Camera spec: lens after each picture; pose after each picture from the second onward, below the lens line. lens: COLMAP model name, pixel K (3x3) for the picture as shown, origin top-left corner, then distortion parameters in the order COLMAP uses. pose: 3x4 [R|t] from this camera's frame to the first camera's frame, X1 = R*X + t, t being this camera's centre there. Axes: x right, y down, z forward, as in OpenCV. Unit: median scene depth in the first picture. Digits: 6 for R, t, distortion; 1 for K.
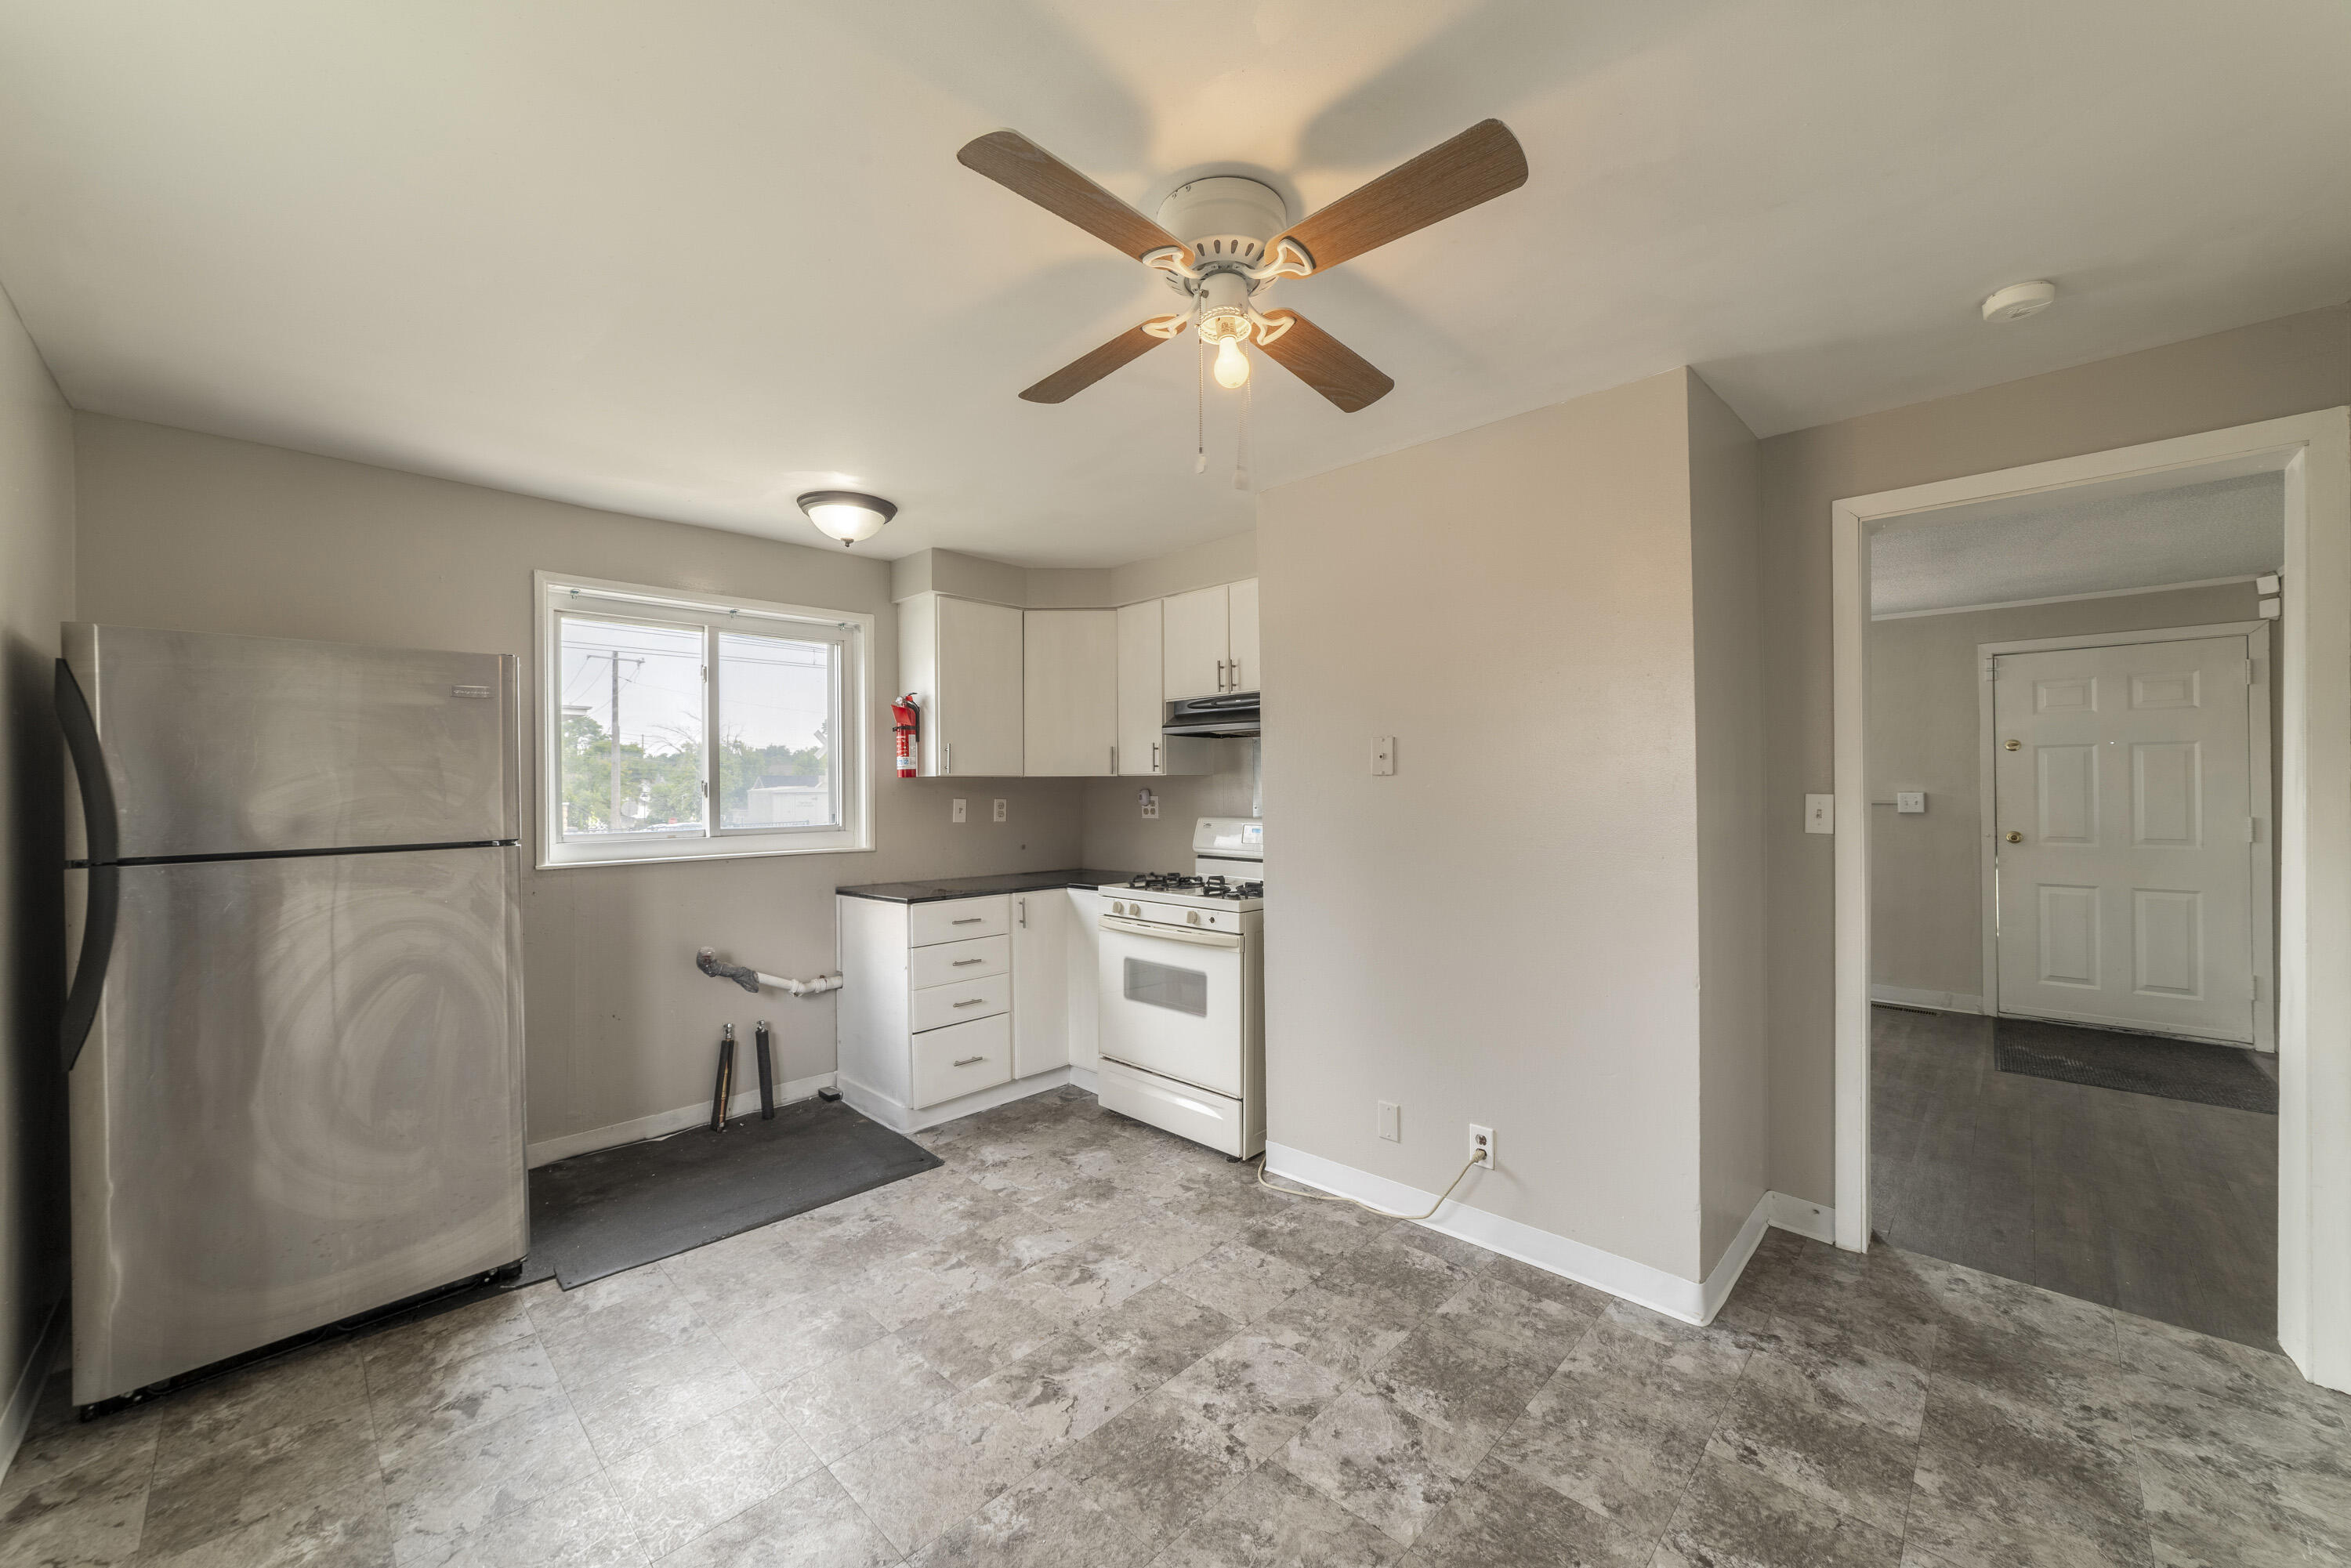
lens RADIAL K [[896.4, 0, 1167.0], [0, 896.4, 780.5], [0, 0, 1]] dist [-0.026096, 0.008537]
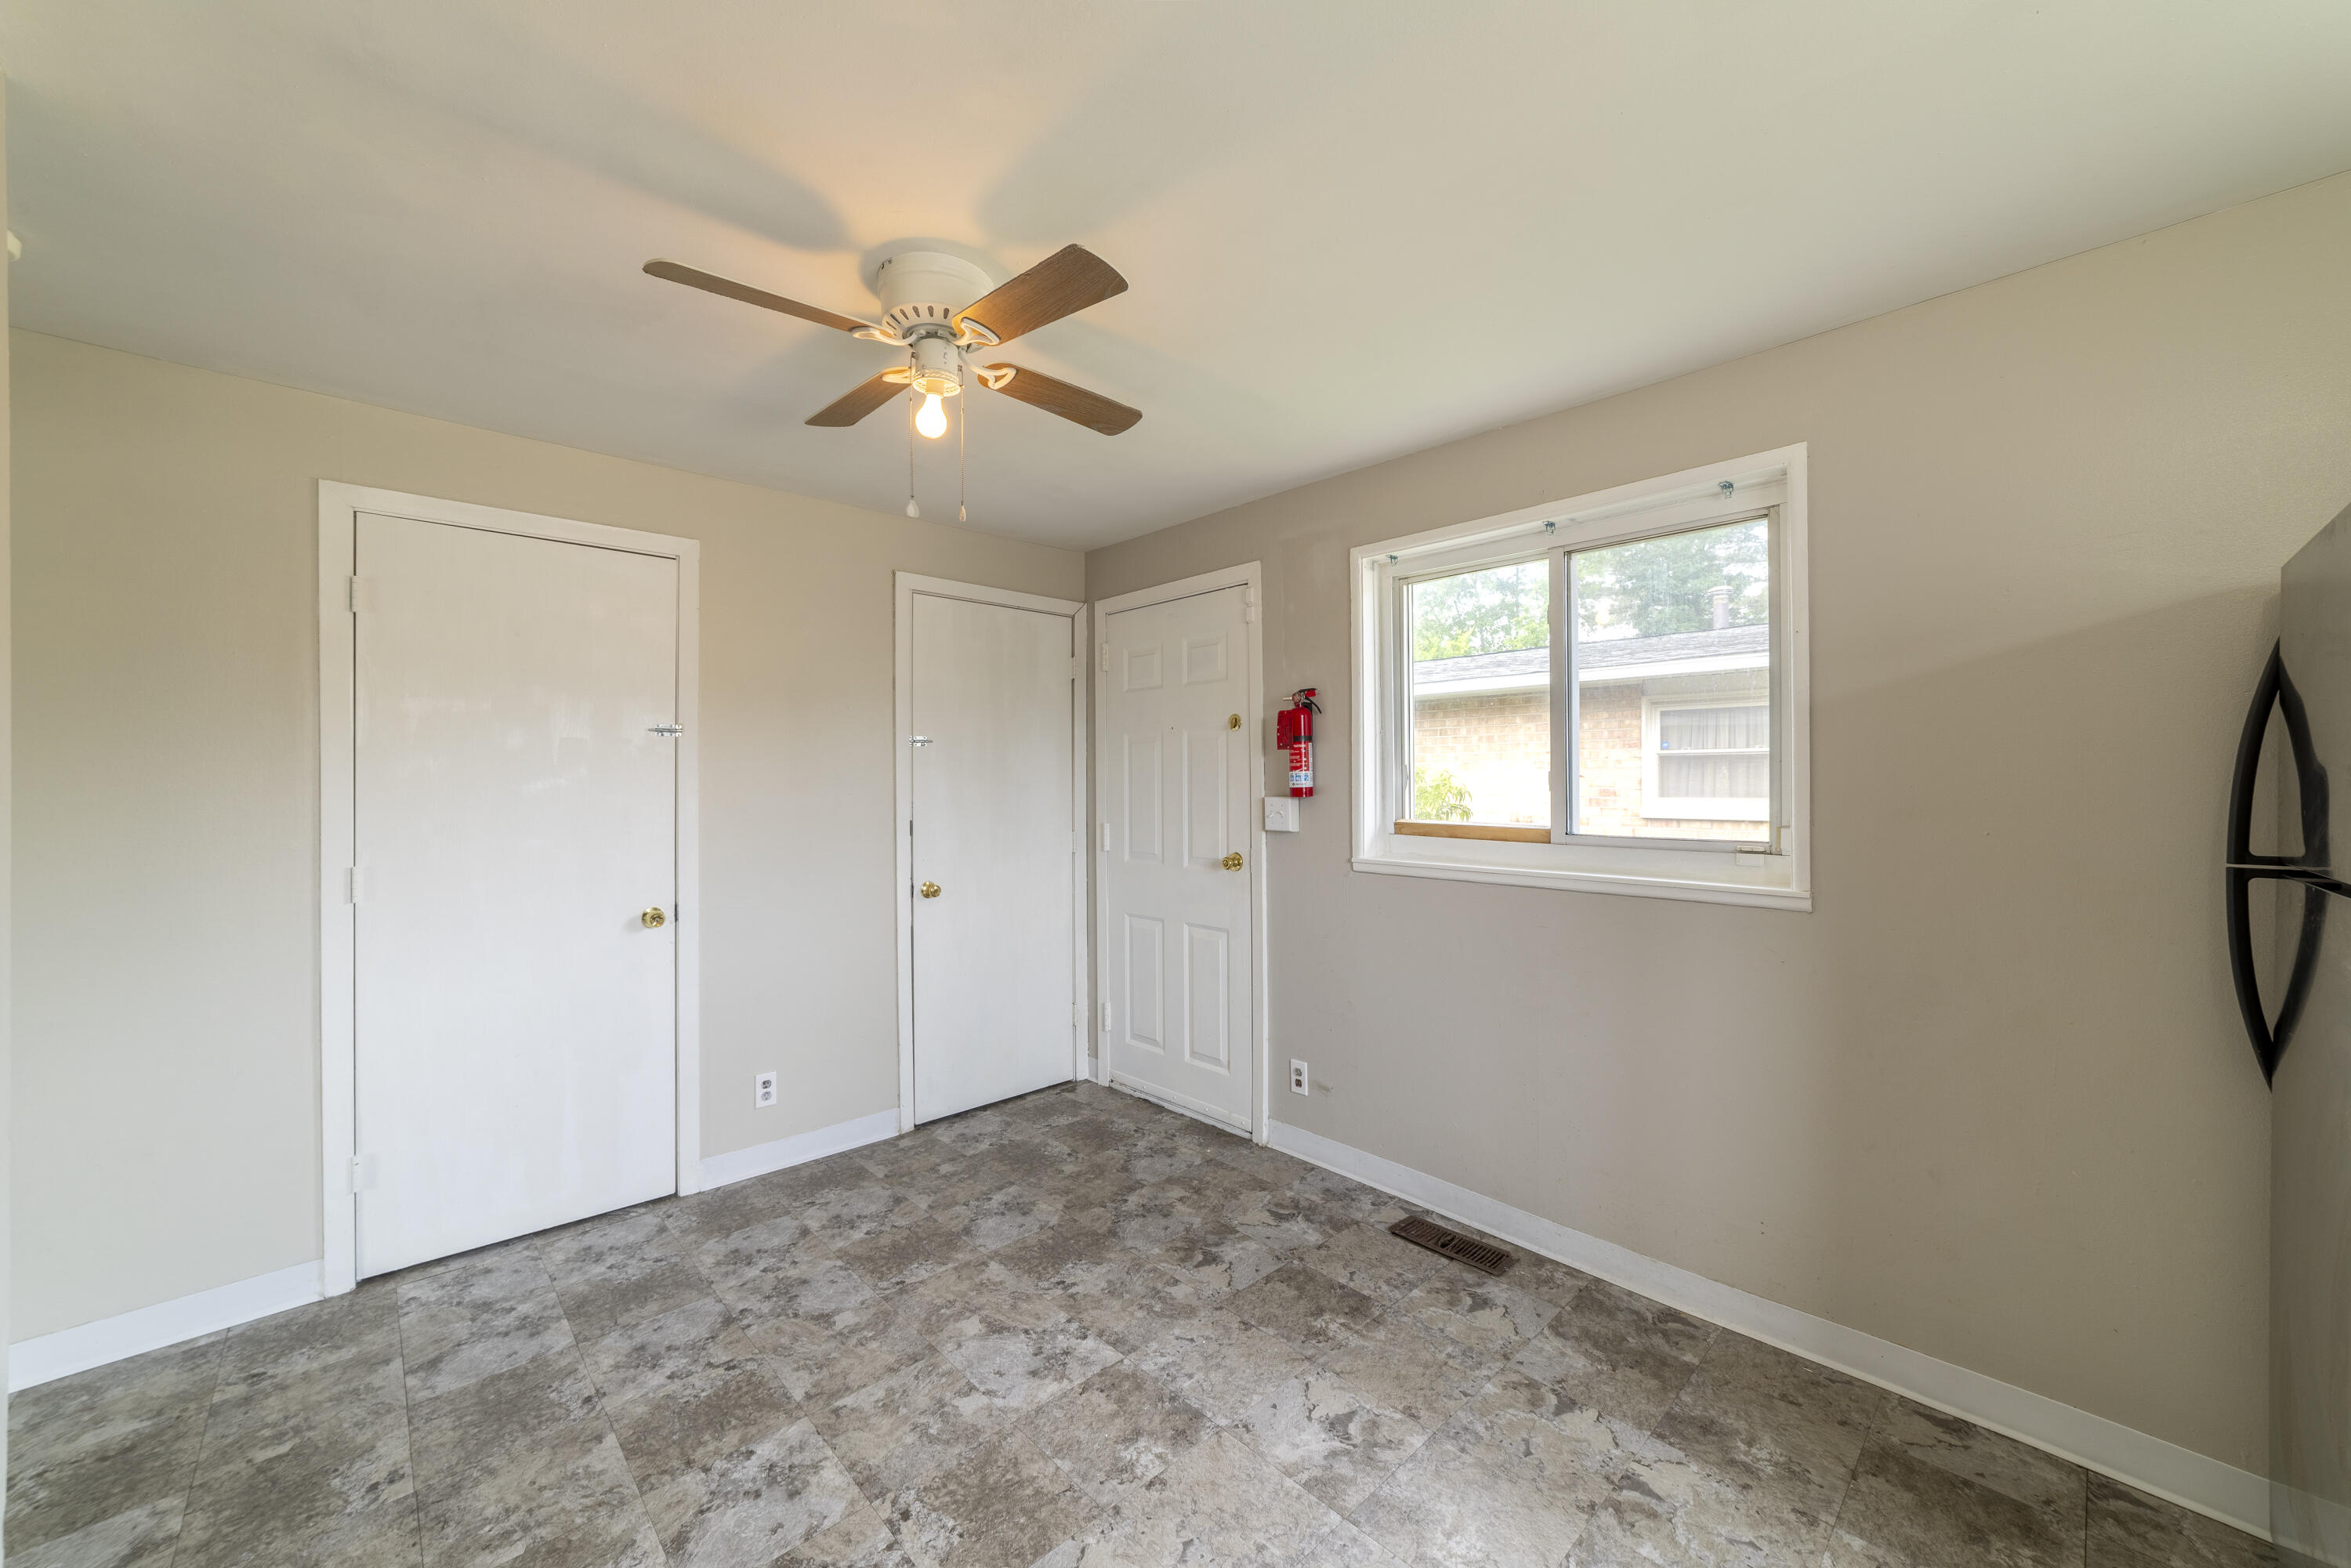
lens RADIAL K [[896.4, 0, 1167.0], [0, 896.4, 780.5], [0, 0, 1]] dist [-0.026096, 0.008537]
pose [[-0.998979, 0.010197, 0.044021, -0.234264], [0.009903, 0.999927, -0.006892, 0.009590], [-0.044088, -0.006449, -0.999007, 1.818948]]
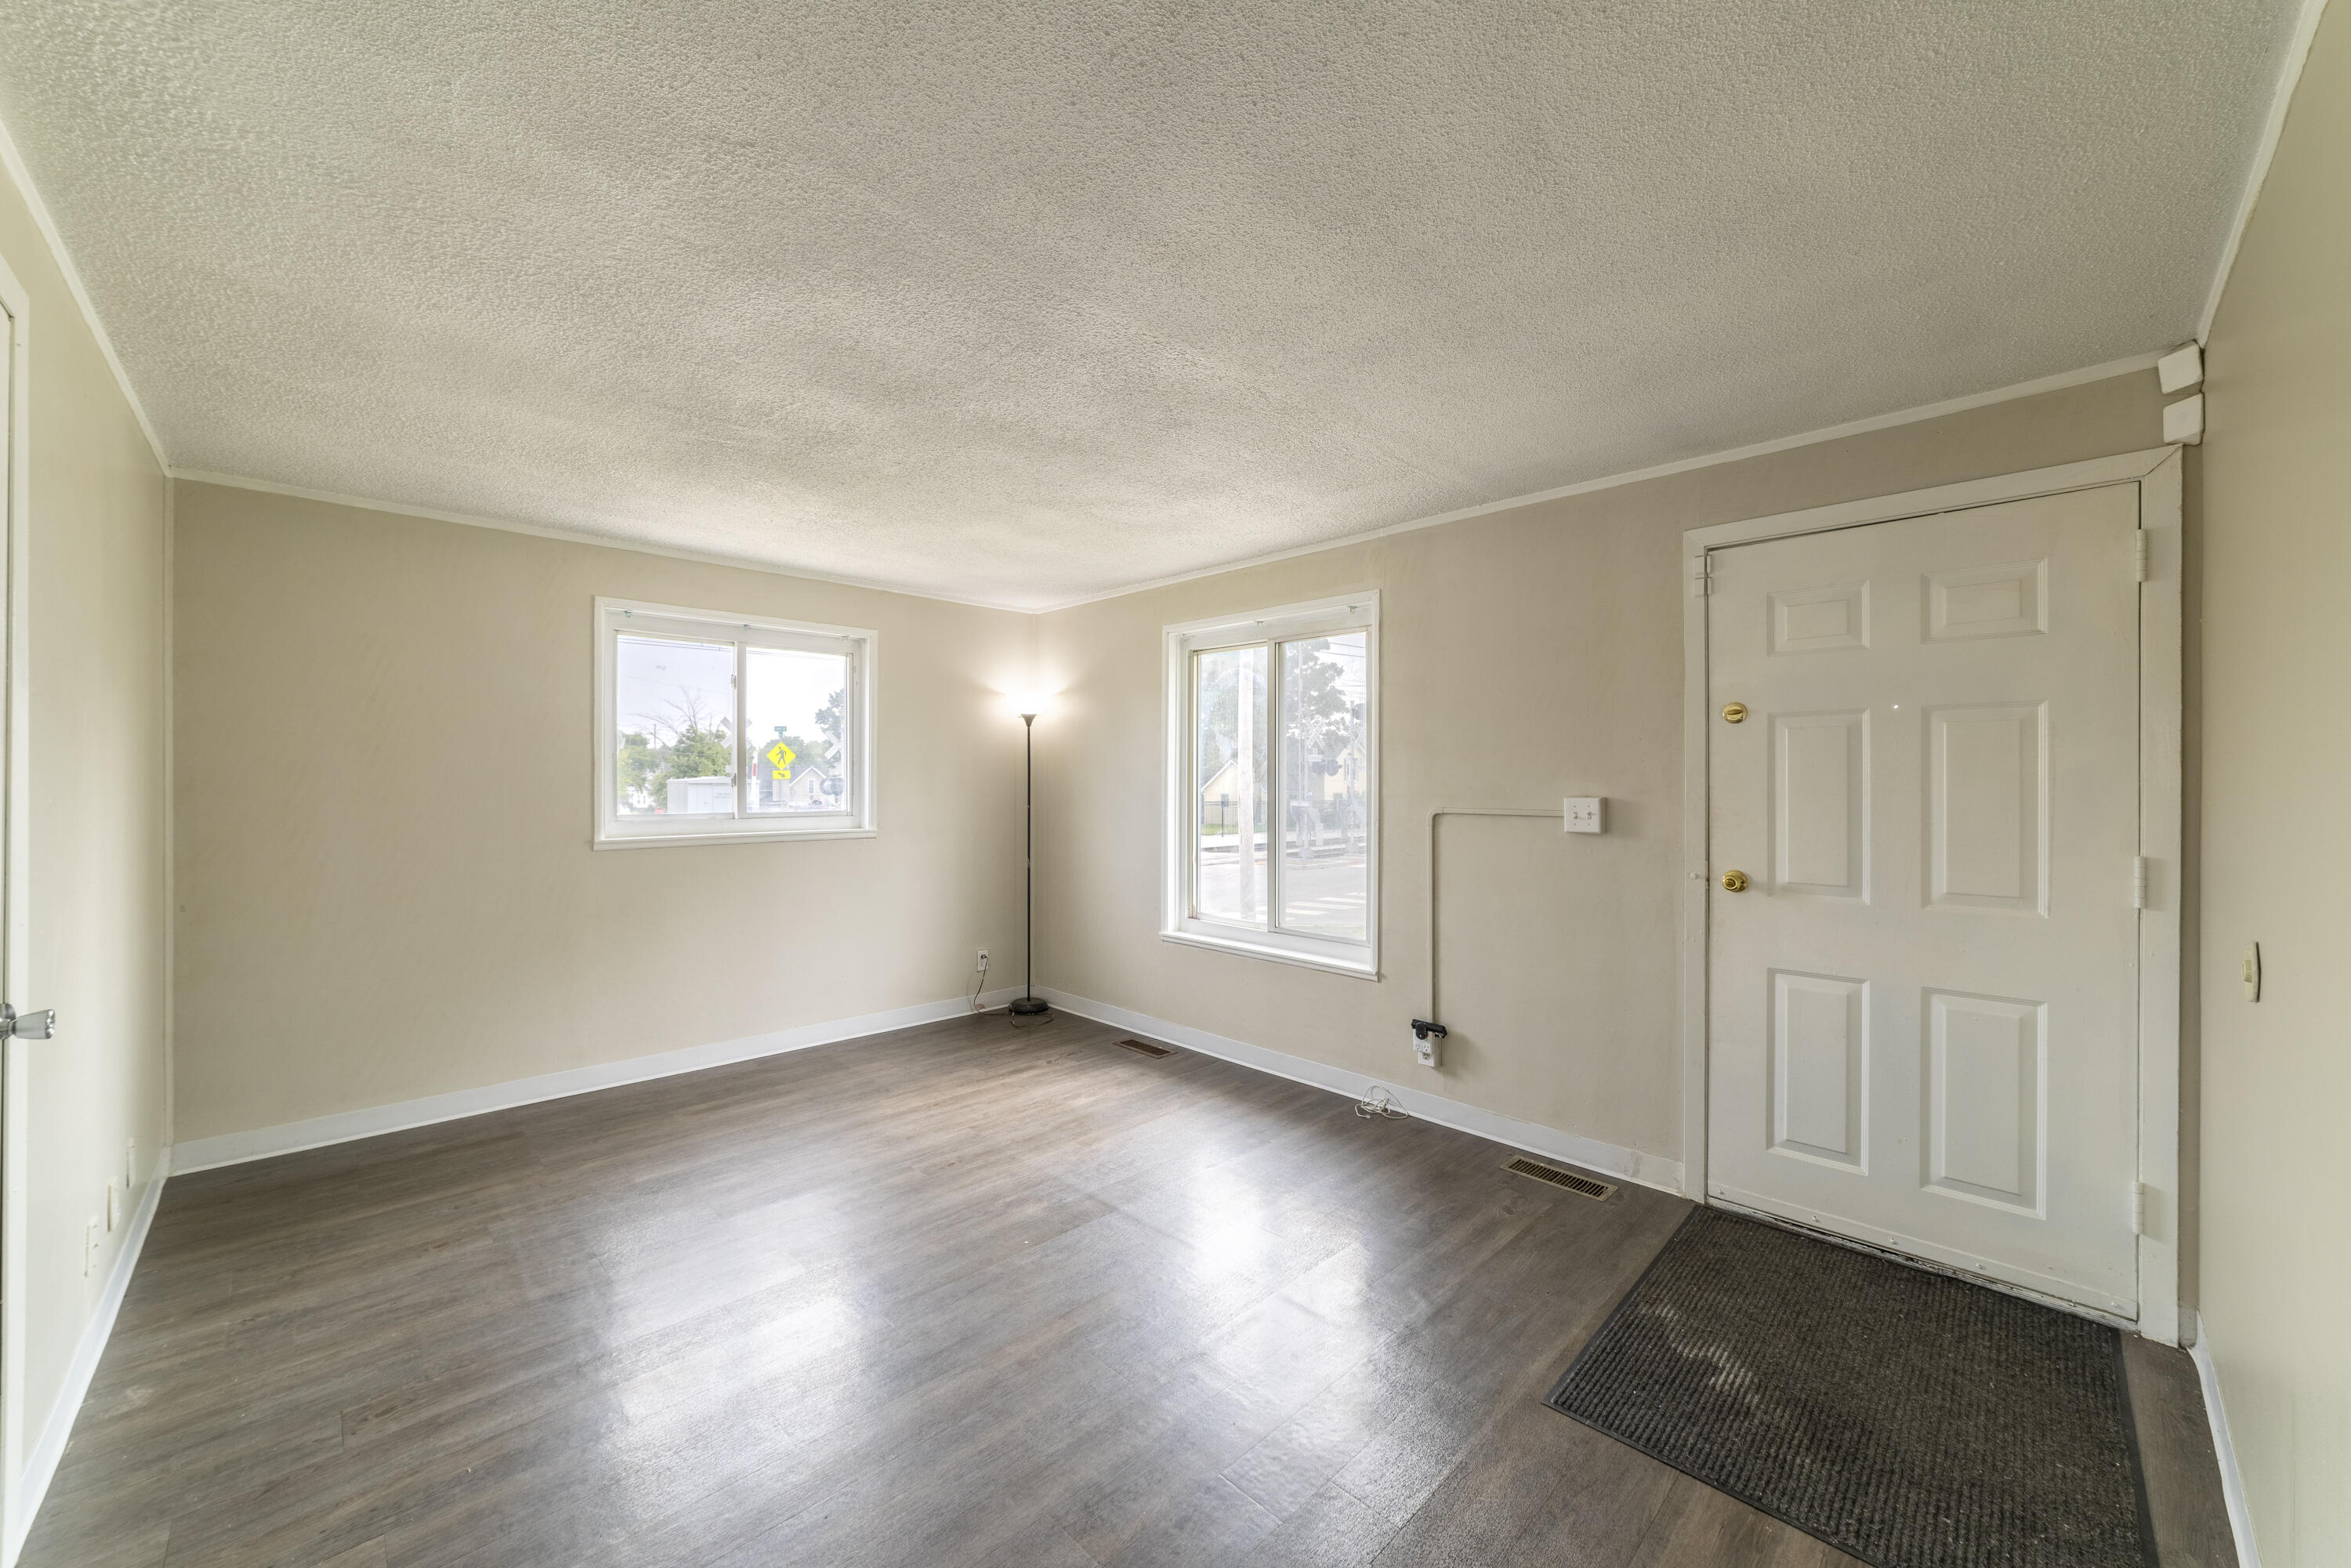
lens RADIAL K [[896.4, 0, 1167.0], [0, 896.4, 780.5], [0, 0, 1]] dist [-0.026096, 0.008537]
pose [[0.999554, 0.004875, -0.029448, 1.664254], [-0.004597, 0.999944, 0.009512, -0.004252], [0.029493, -0.009372, 0.999521, 1.169470]]
